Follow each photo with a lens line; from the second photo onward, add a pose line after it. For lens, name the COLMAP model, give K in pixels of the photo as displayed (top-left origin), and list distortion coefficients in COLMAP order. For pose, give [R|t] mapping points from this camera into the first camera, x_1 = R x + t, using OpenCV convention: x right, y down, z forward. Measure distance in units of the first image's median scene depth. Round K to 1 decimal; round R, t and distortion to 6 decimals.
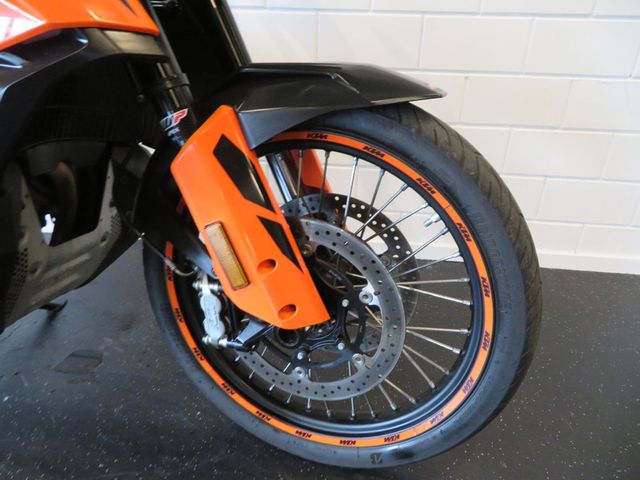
lens RADIAL K [[455.9, 0, 320.0], [0, 455.9, 240.0], [0, 0, 1]] dist [-0.006322, -0.005035]
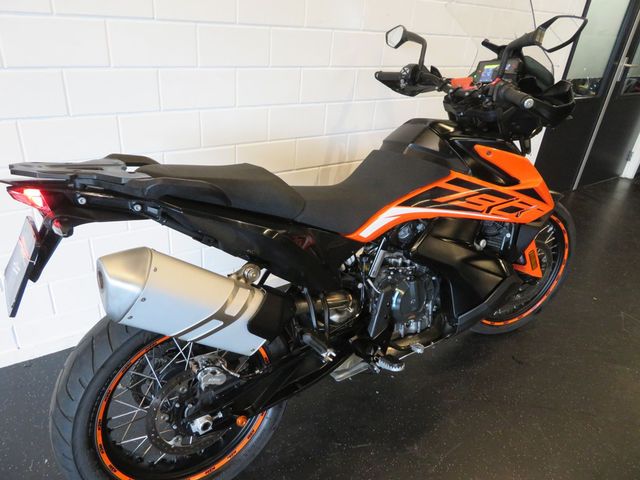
lens RADIAL K [[470.3, 0, 320.0], [0, 470.3, 240.0], [0, 0, 1]] dist [-0.001628, -0.001800]
pose [[0.746010, -0.275792, 0.606142, -2.463701], [0.236851, 0.960581, 0.145556, -0.695872], [-0.622391, 0.034979, 0.781924, -0.449118]]
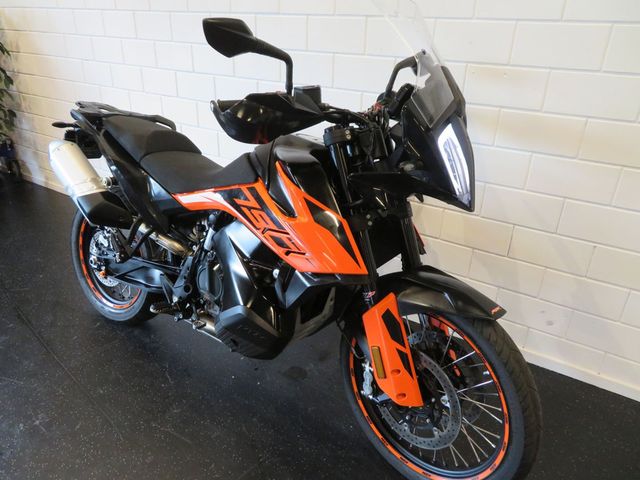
lens RADIAL K [[455.9, 0, 320.0], [0, 455.9, 240.0], [0, 0, 1]] dist [-0.006322, -0.005035]
pose [[0.895740, 0.193081, -0.400460, 0.232563], [-0.208323, 0.978044, 0.005590, -0.379329], [0.392747, 0.078418, 0.916297, -0.875482]]
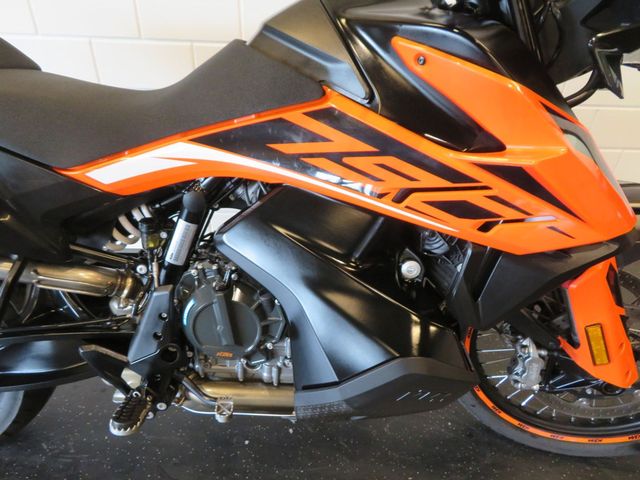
lens RADIAL K [[457.8, 0, 320.0], [0, 457.8, 240.0], [0, 0, 1]] dist [-0.005558, 0.000743]
pose [[0.989884, -0.062956, 0.127150, -0.940329], [0.043682, 0.987864, 0.149051, -0.410448], [-0.134990, -0.141989, 0.980621, -0.152614]]
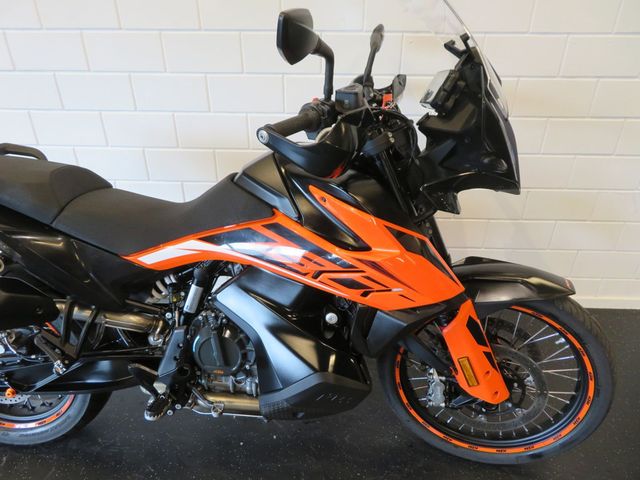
lens RADIAL K [[455.9, 0, 320.0], [0, 455.9, 240.0], [0, 0, 1]] dist [-0.006322, -0.005035]
pose [[0.997479, -0.050737, 0.049615, -0.734738], [0.048100, 0.997436, 0.052989, -0.540416], [-0.052176, -0.050469, 0.997362, -0.743268]]
